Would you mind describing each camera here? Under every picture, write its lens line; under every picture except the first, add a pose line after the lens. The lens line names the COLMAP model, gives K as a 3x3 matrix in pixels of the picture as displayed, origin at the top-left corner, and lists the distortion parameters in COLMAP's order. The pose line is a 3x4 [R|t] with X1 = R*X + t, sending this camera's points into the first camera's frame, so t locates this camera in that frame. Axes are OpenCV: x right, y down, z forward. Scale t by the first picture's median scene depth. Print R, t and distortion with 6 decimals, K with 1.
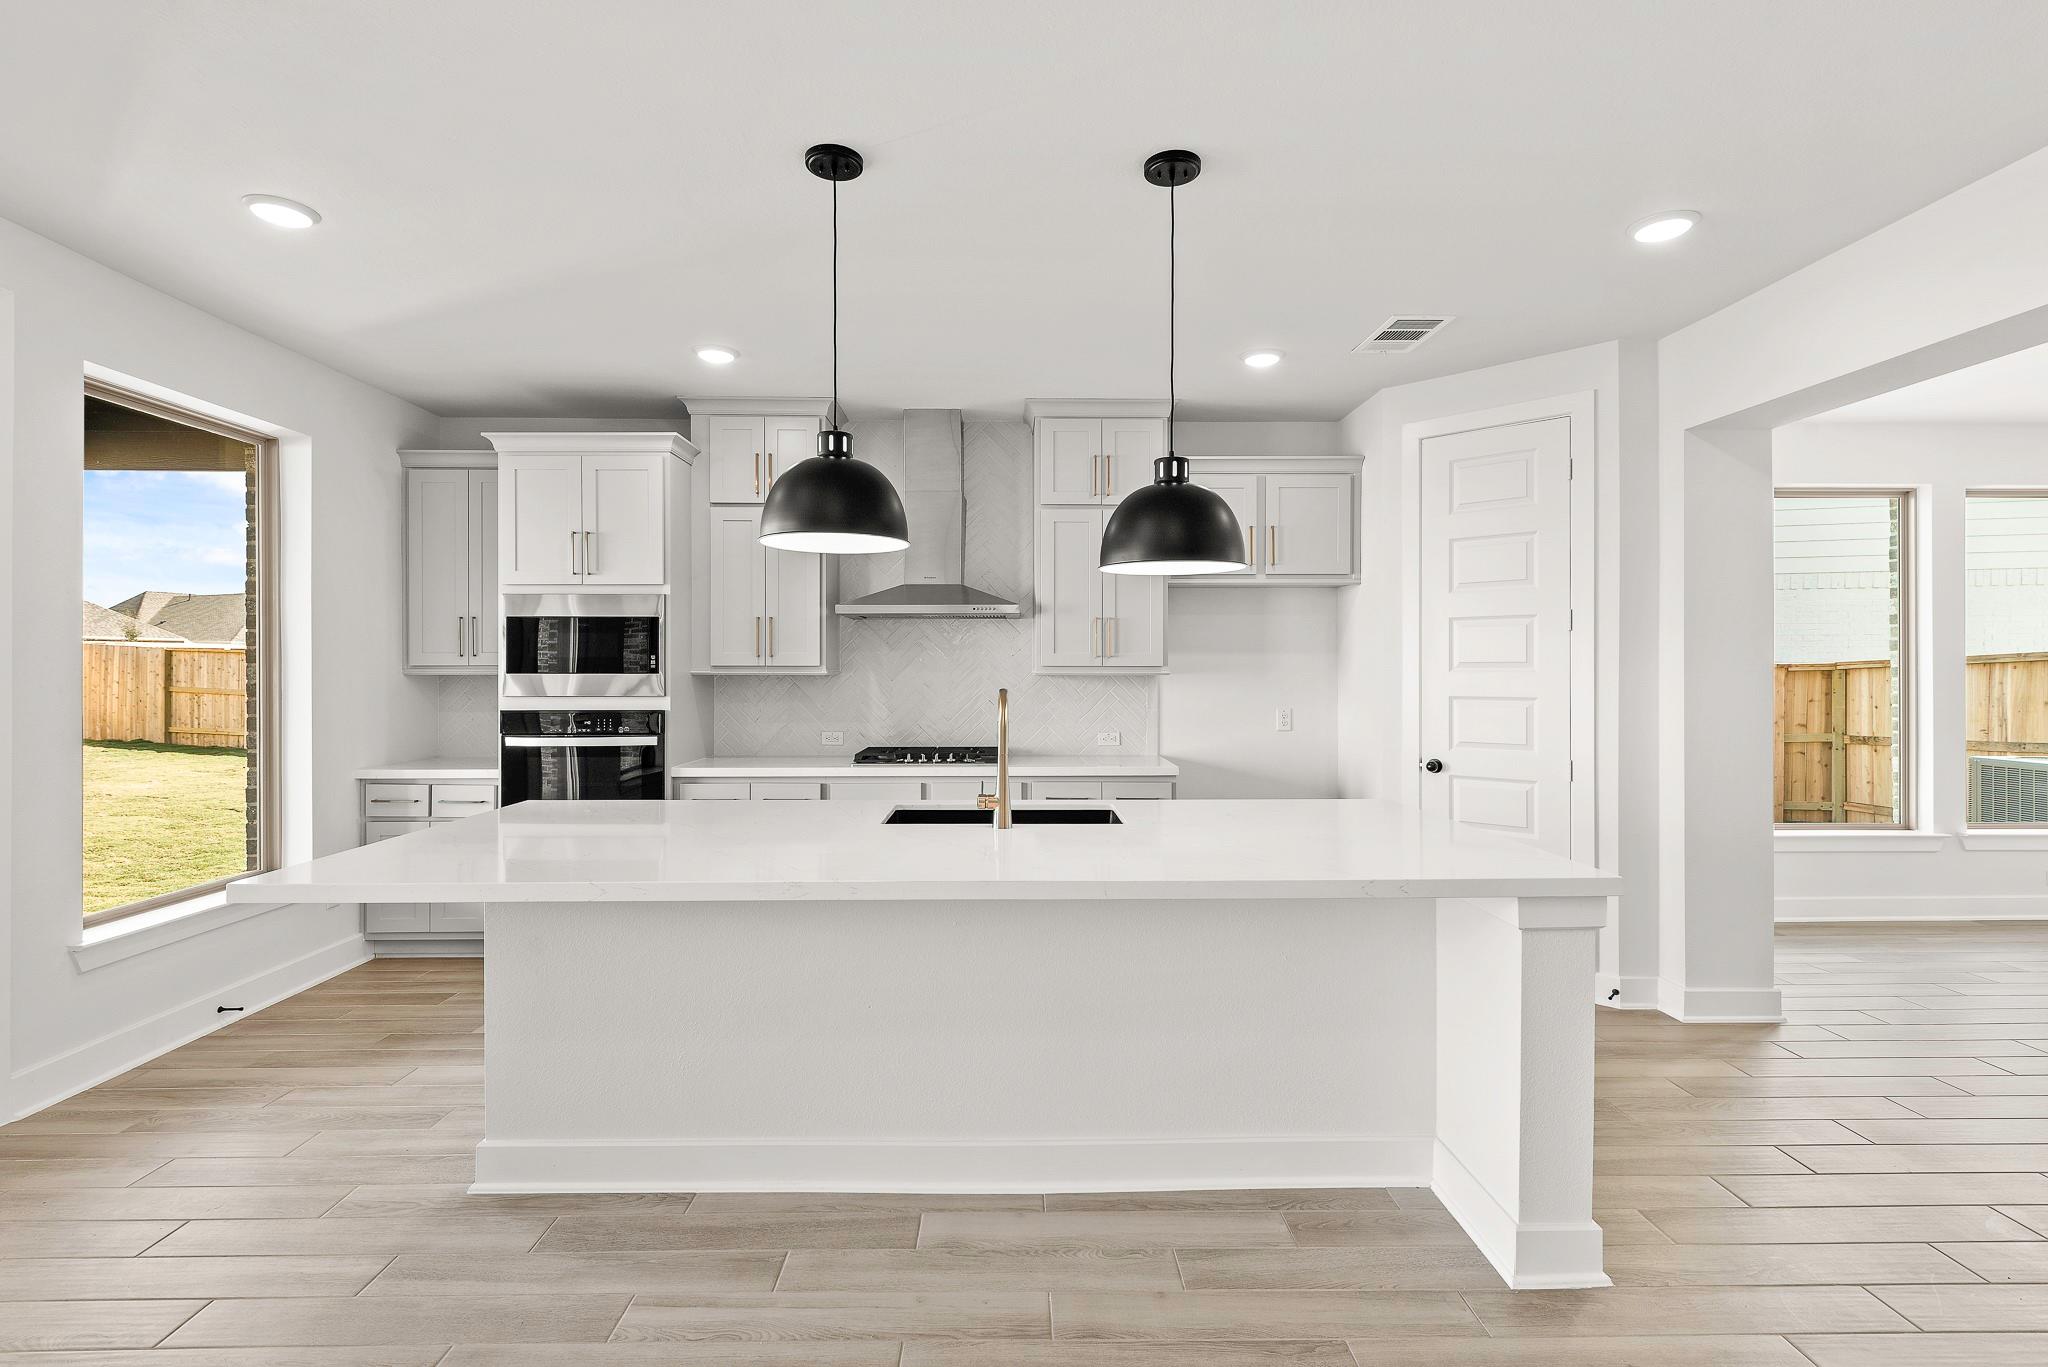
lens RADIAL K [[938.6, 0, 1027.3], [0, 938.6, 676.5], [0, 0, 1]] dist [0.004135, 0.000454]
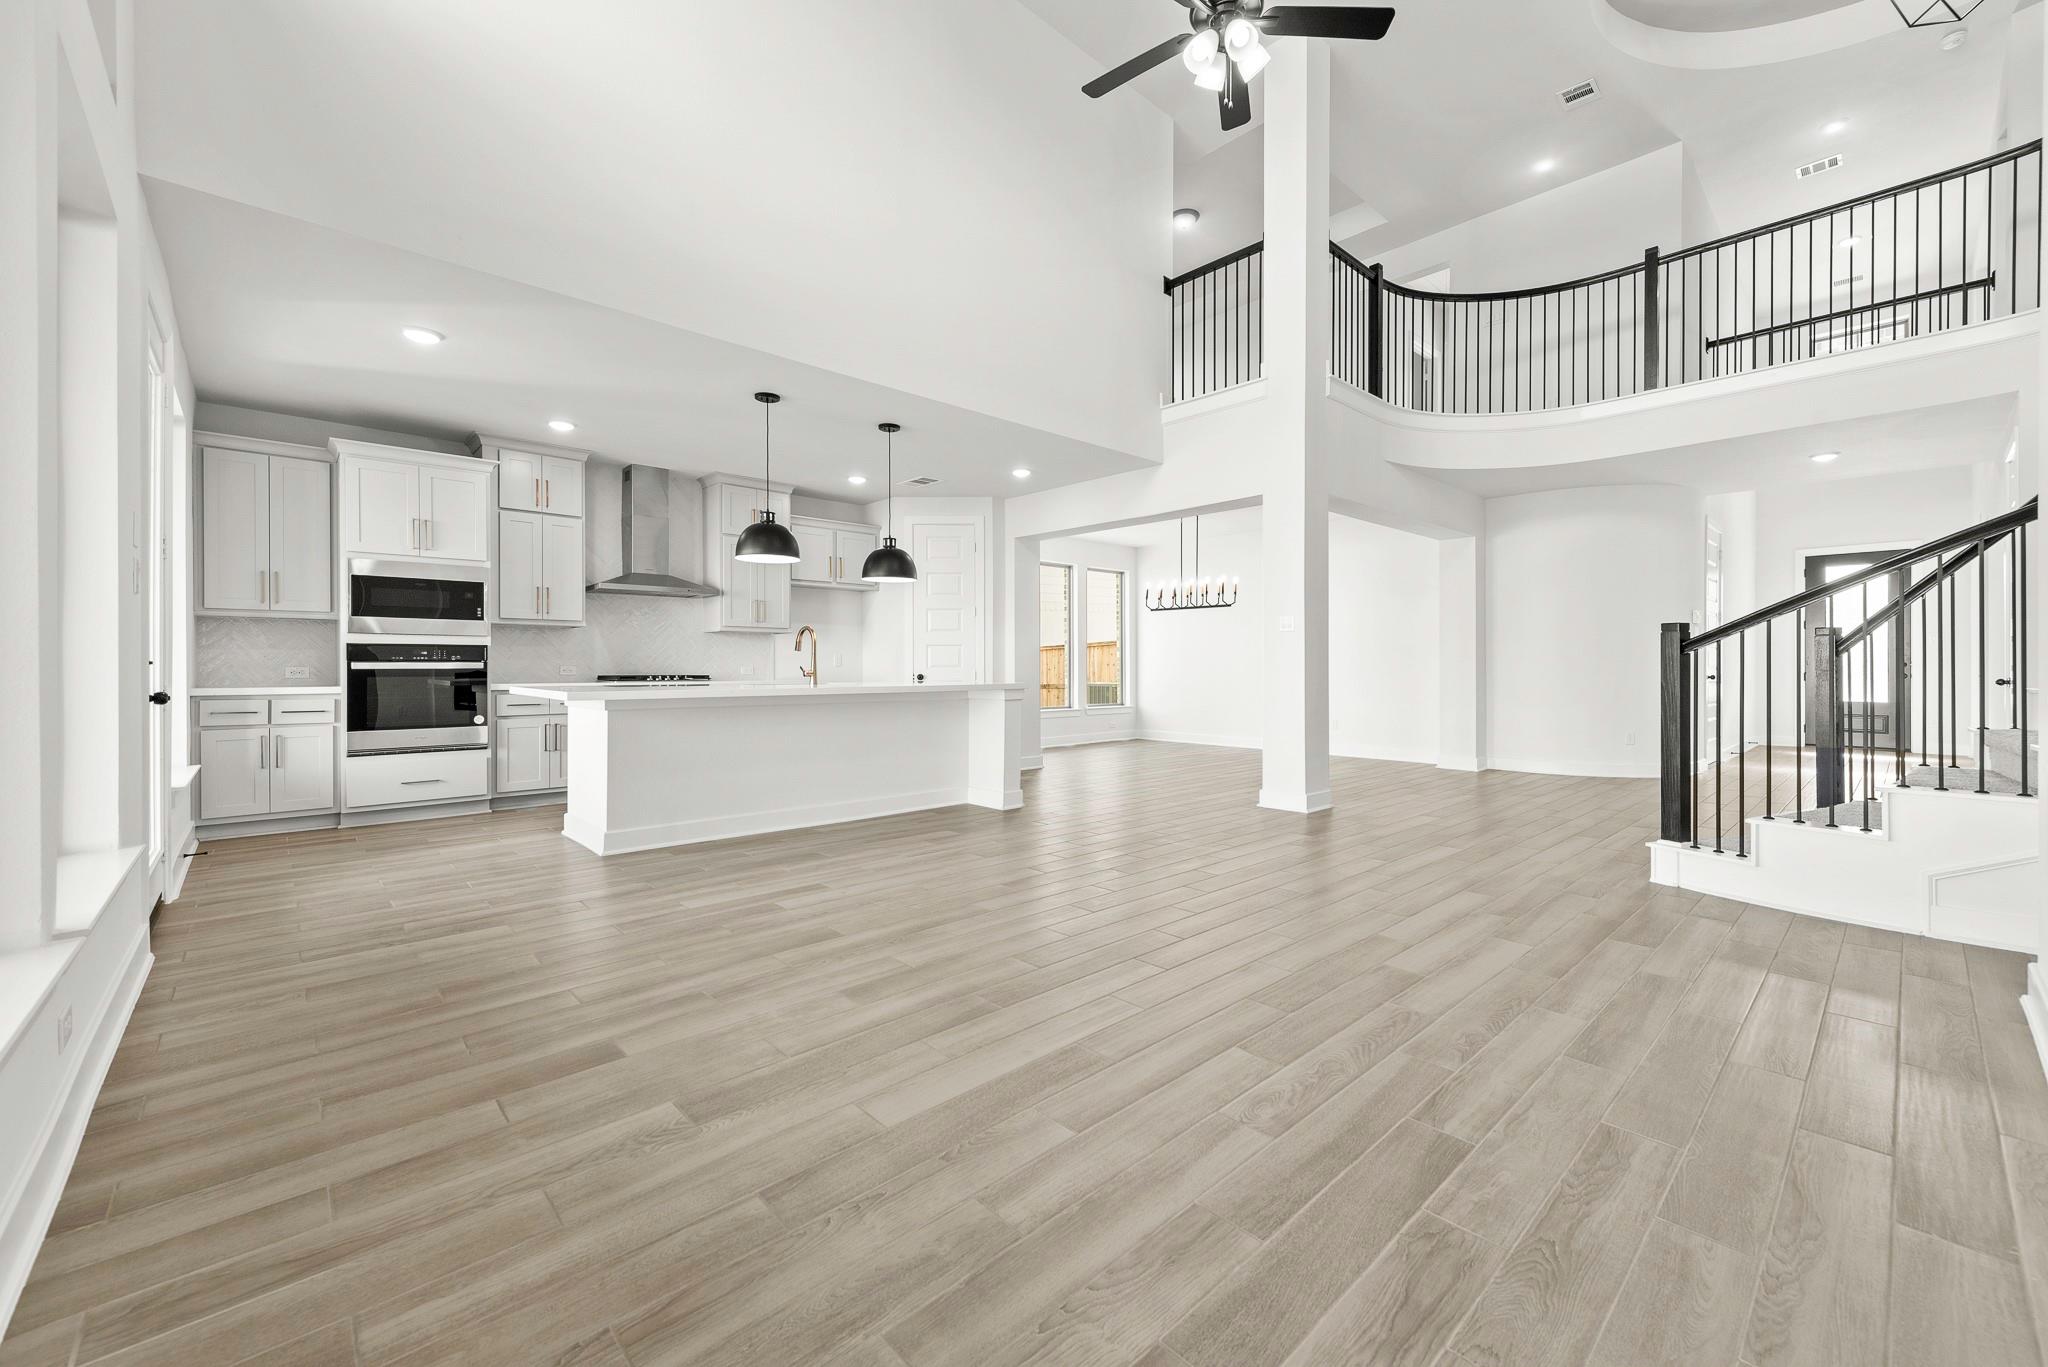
lens RADIAL K [[813.0, 0, 1033.2], [0, 813.0, 675.0], [0, 0, 1]] dist [0.007788, -0.000167]
pose [[0.740279, -0.006413, 0.672269, -0.653301], [0.004690, 0.999979, 0.004375, 0.086373], [-0.672284, -0.000086, 0.740294, -0.576956]]
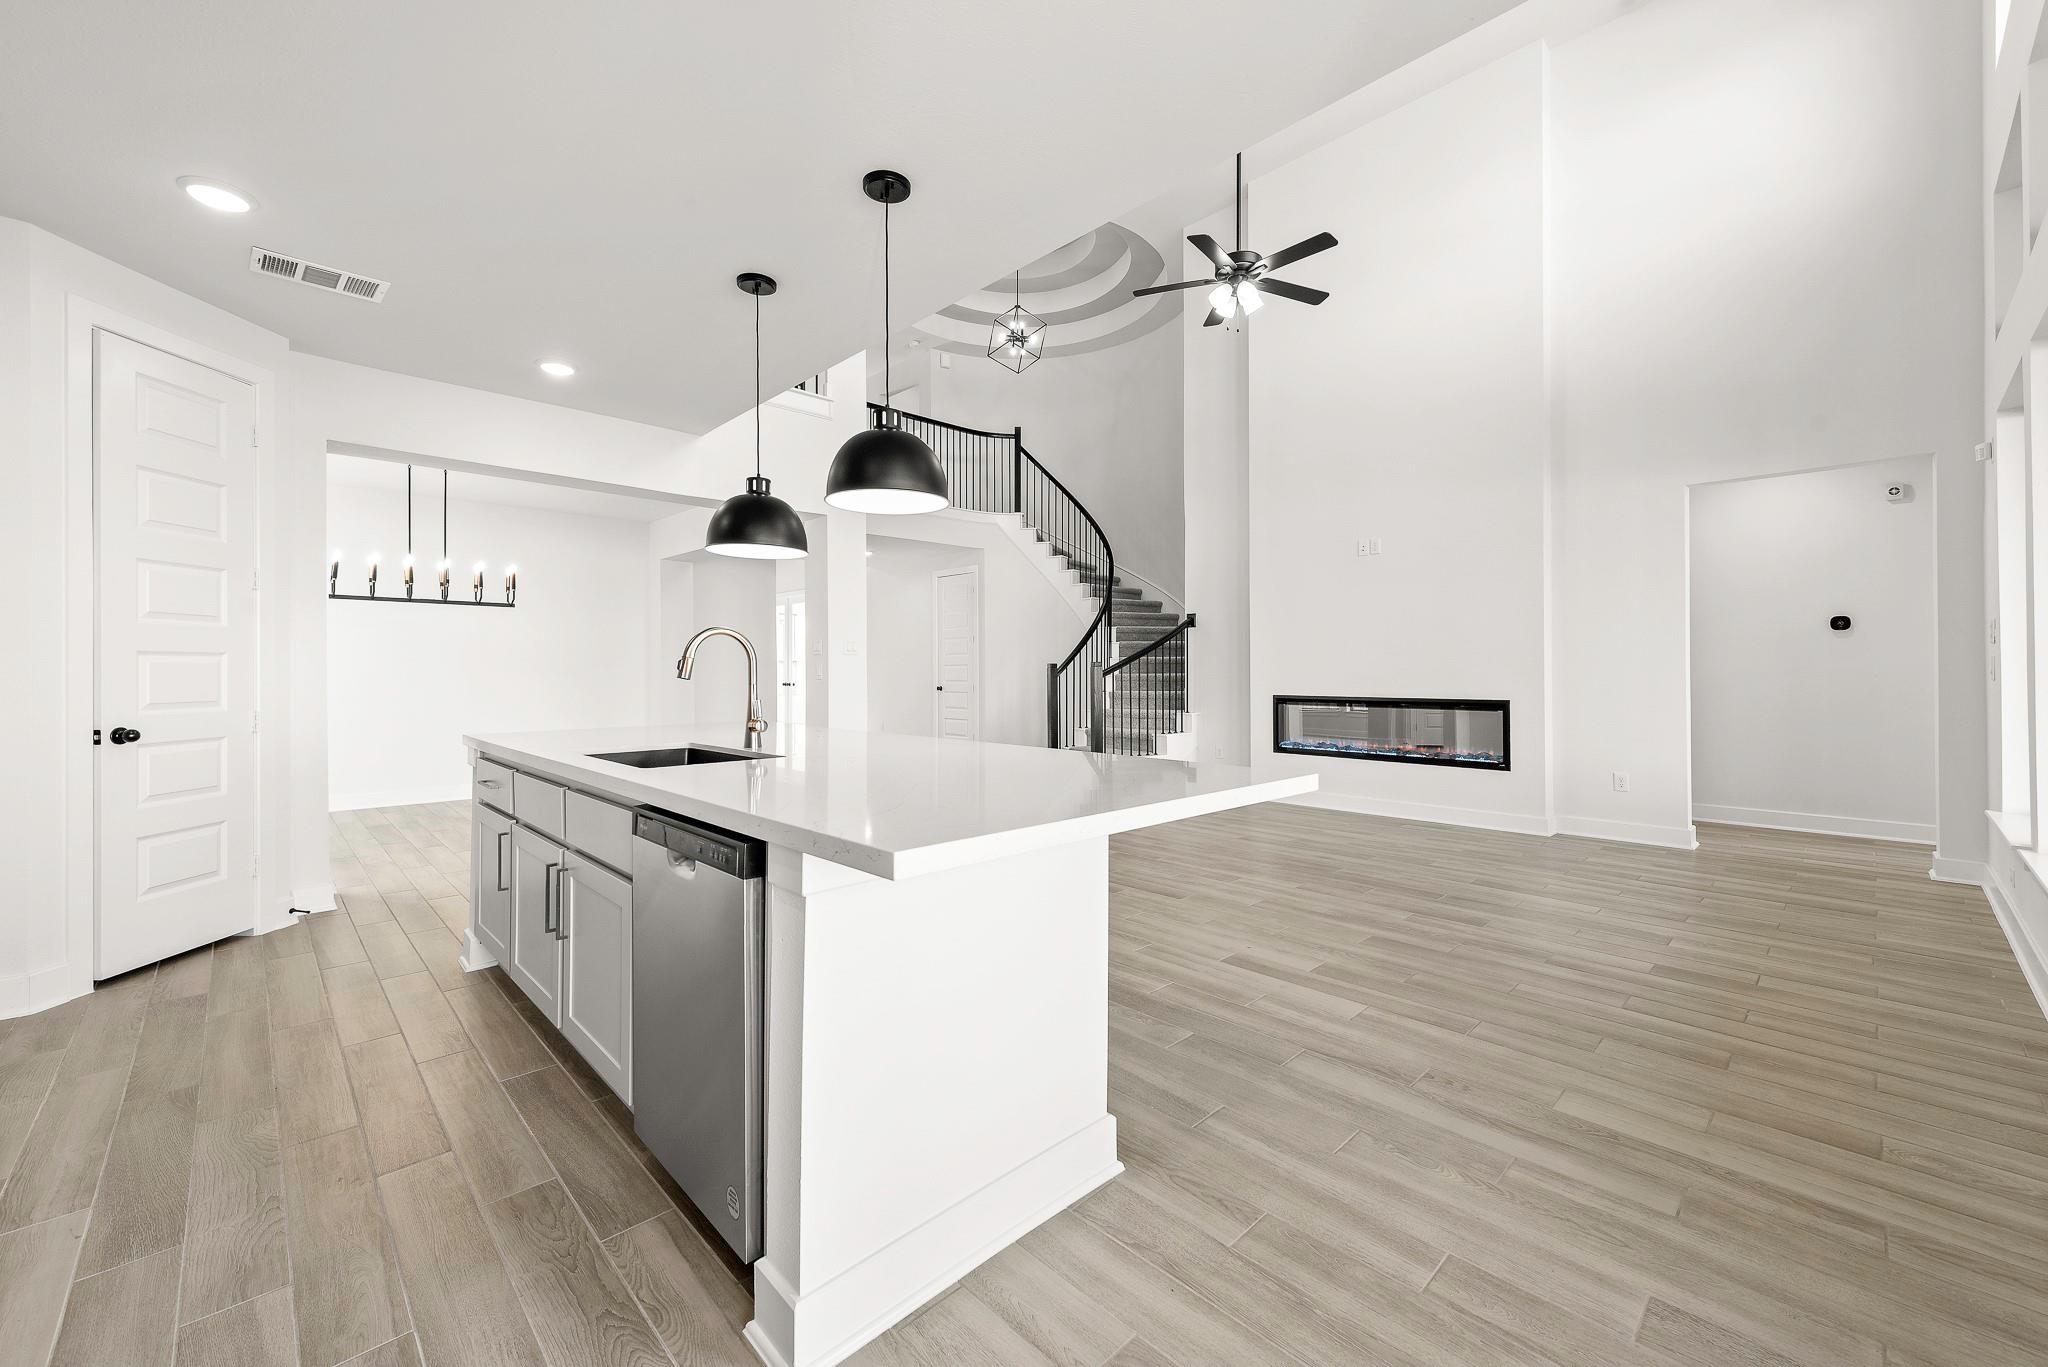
lens RADIAL K [[813.0, 0, 1033.2], [0, 813.0, 675.0], [0, 0, 1]] dist [0.007788, -0.000167]
pose [[-0.686926, -0.000645, 0.726727, -0.653925], [0.009212, 0.999912, 0.009596, 0.043978], [-0.726669, 0.013286, -0.686859, 0.947346]]
